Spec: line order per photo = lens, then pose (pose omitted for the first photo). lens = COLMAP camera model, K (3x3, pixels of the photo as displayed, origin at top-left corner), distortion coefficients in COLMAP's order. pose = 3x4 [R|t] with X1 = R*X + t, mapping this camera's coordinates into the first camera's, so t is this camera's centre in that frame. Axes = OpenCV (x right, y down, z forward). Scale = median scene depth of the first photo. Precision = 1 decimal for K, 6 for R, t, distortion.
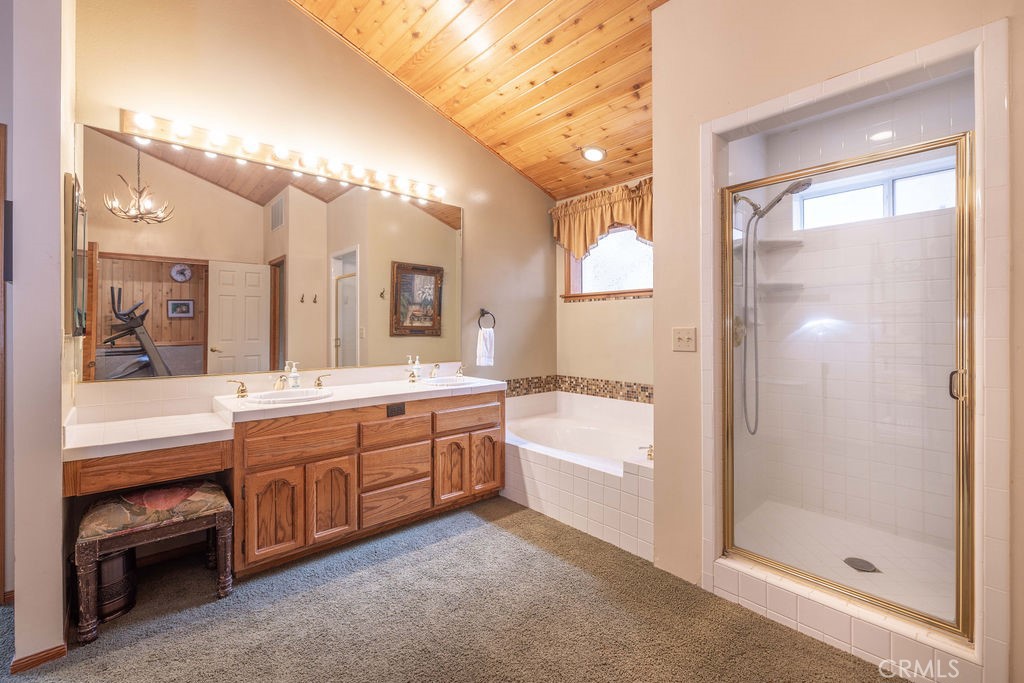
lens RADIAL K [[437.2, 0, 491.0], [0, 437.2, 328.4], [0, 0, 1]] dist [-0.000490, 0.000075]
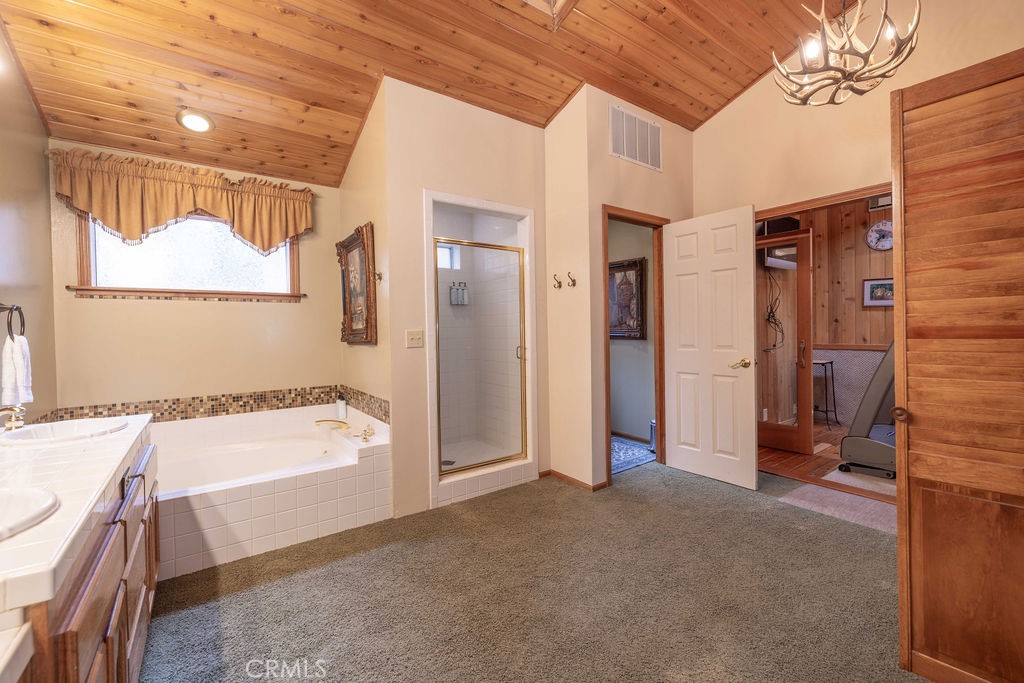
lens RADIAL K [[437.2, 0, 507.0], [0, 437.2, 335.6], [0, 0, 1]] dist [-0.000490, 0.000075]
pose [[0.087094, -0.014092, 0.996100, -0.525756], [0.016545, 0.999782, 0.012697, 0.001718], [-0.996063, 0.015375, 0.087308, 0.344742]]
